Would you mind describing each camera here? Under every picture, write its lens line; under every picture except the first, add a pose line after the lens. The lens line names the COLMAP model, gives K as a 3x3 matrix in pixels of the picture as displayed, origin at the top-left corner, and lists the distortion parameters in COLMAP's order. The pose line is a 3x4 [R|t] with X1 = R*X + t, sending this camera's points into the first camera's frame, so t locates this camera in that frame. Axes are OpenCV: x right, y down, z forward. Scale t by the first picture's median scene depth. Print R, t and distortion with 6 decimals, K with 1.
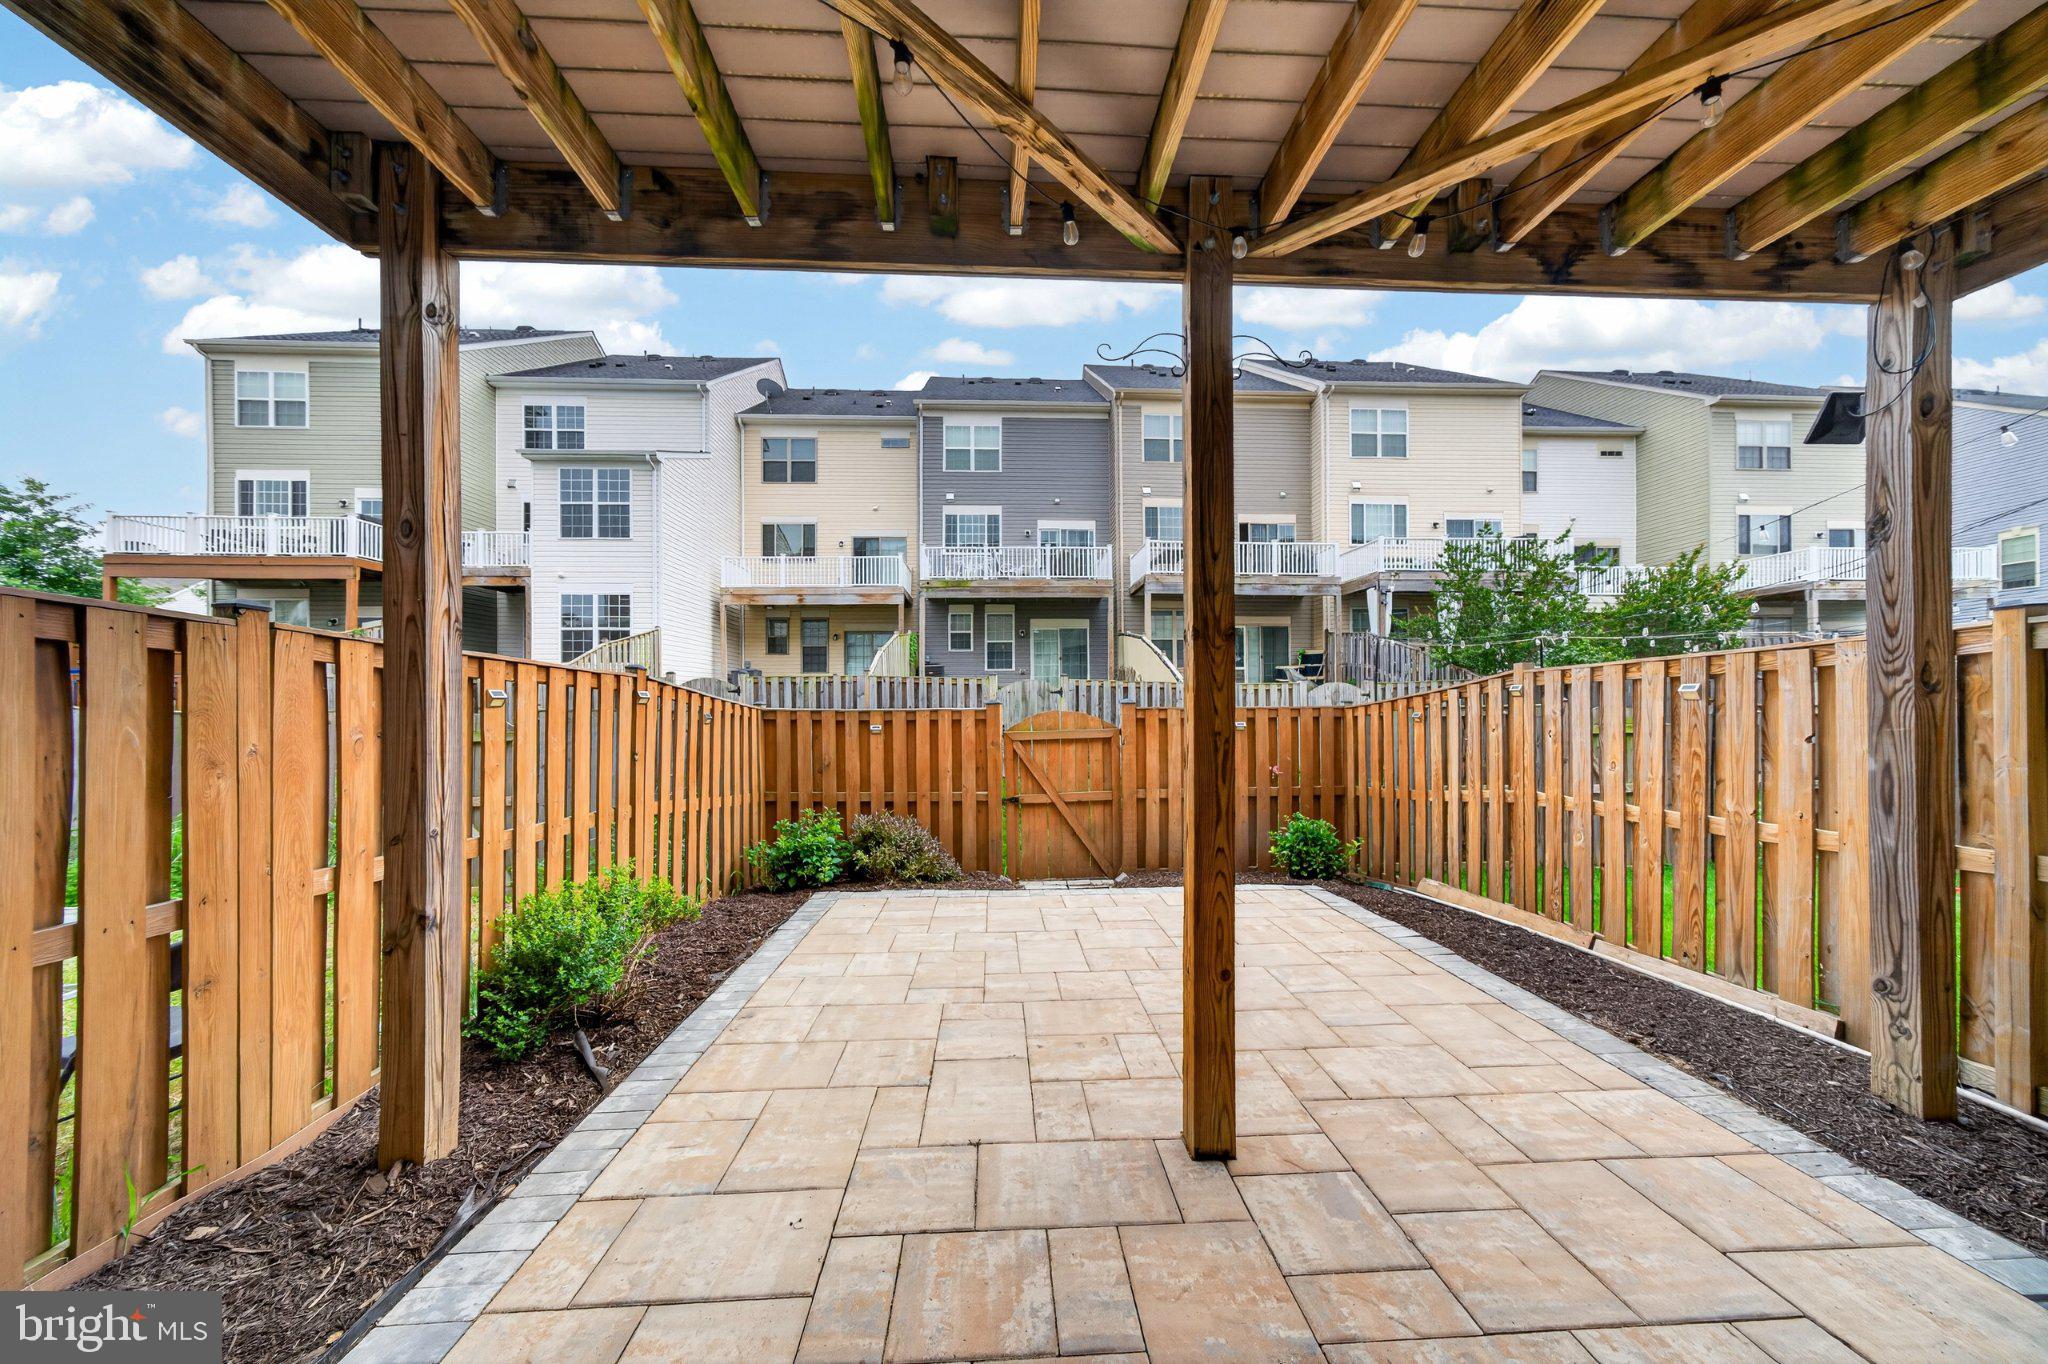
lens RADIAL K [[718.3, 0, 1032.8], [0, 718.3, 702.1], [0, 0, 1]] dist [-0.001946, 0.000015]
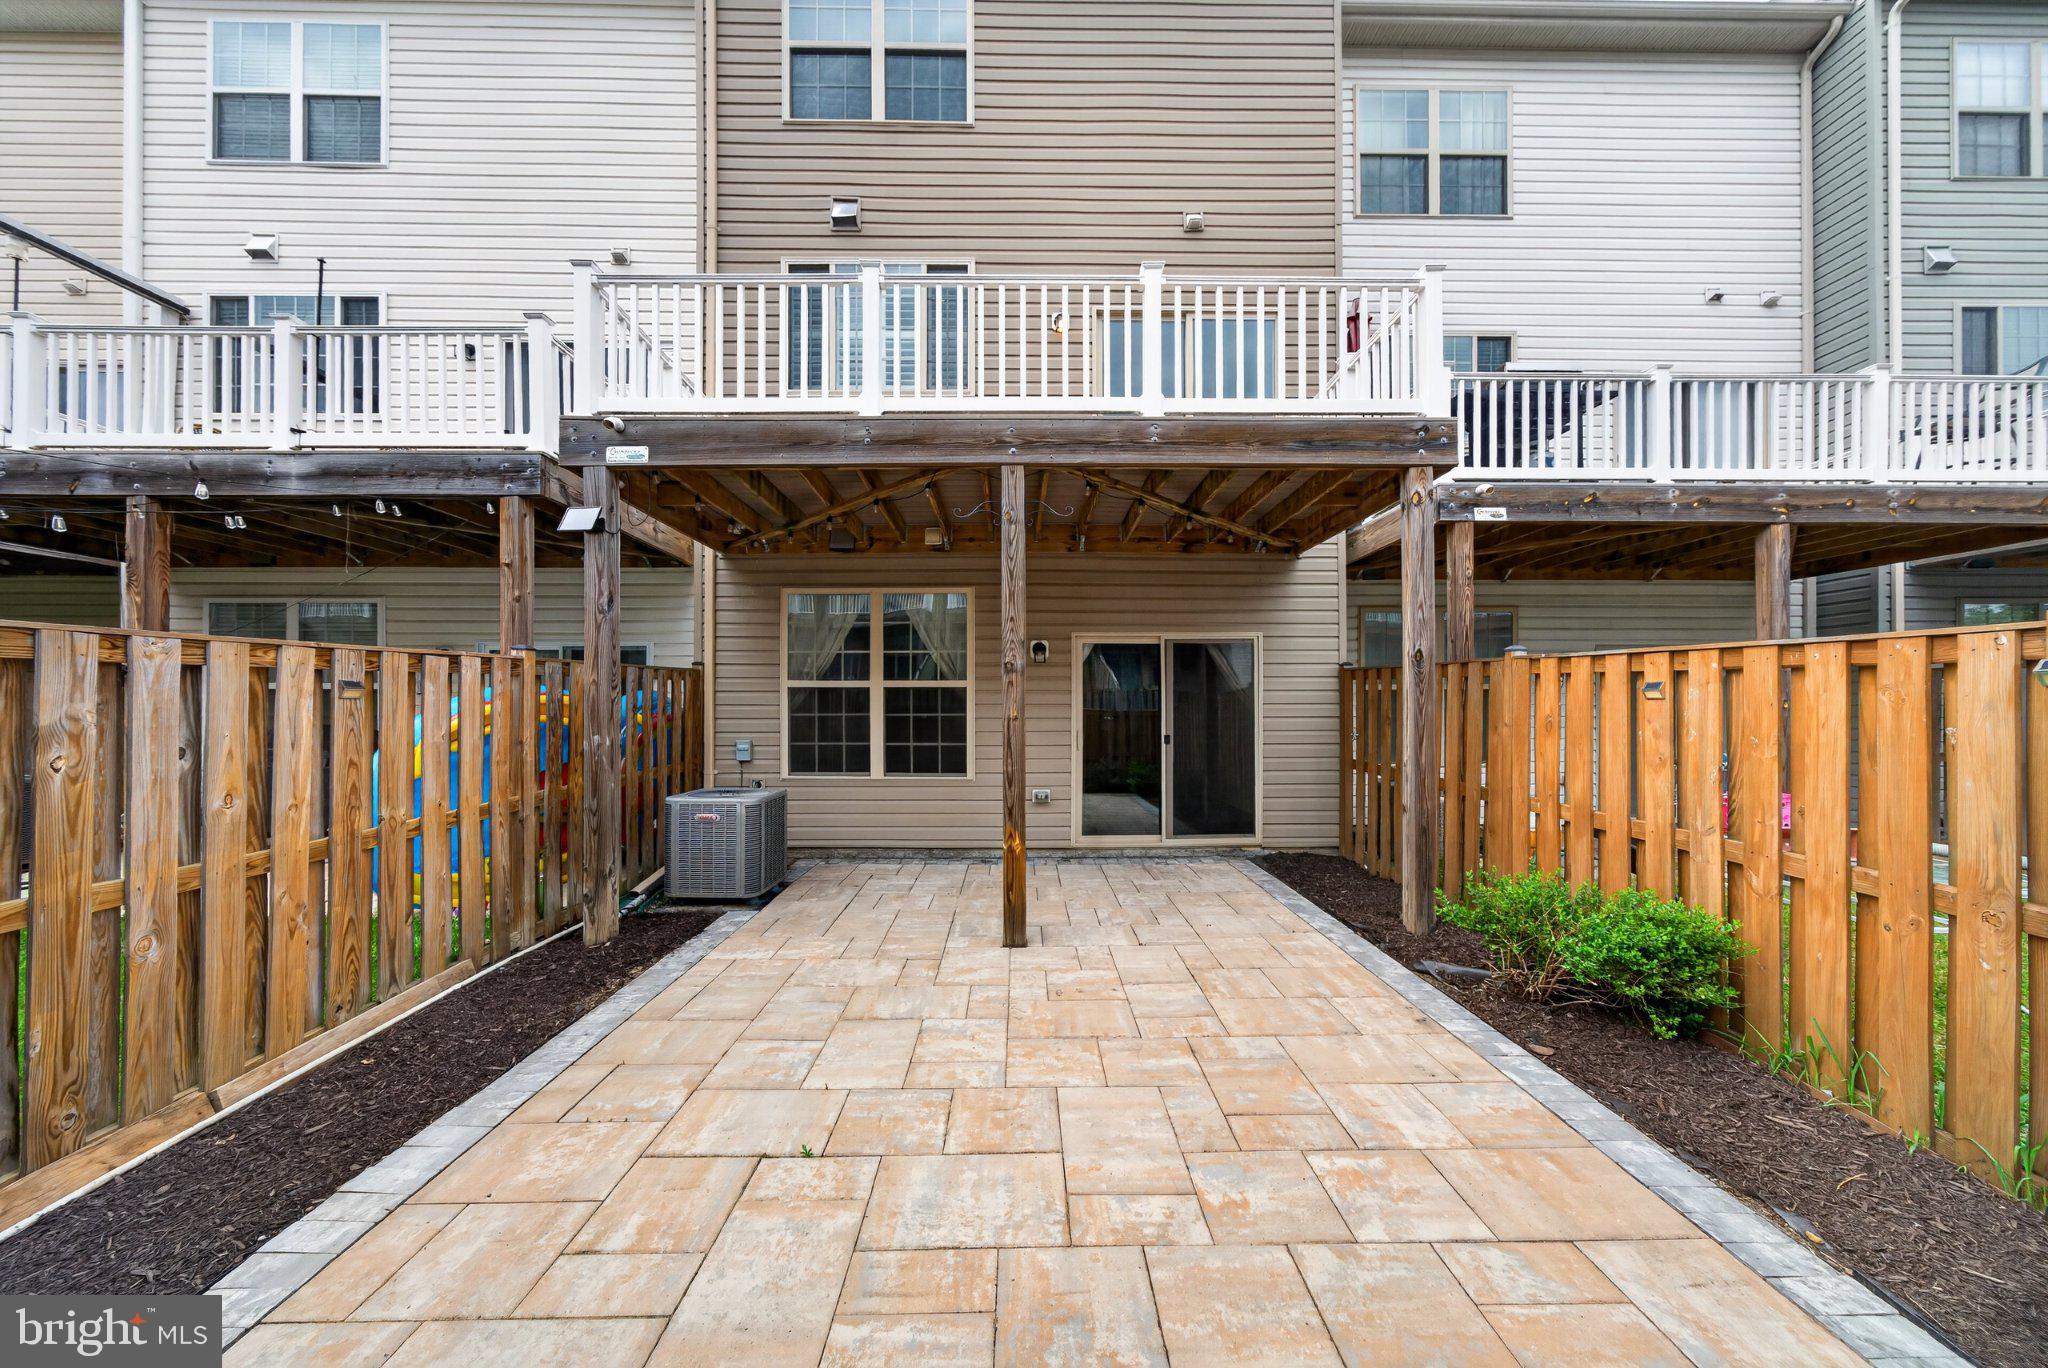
lens RADIAL K [[718.3, 0, 1032.8], [0, 718.3, 704.1], [0, 0, 1]] dist [-0.001946, 0.000015]
pose [[-0.999346, 0.007506, 0.035359, 0.043213], [0.006945, 0.999849, -0.015960, 0.011638], [-0.035474, -0.015704, -0.999247, 0.967072]]
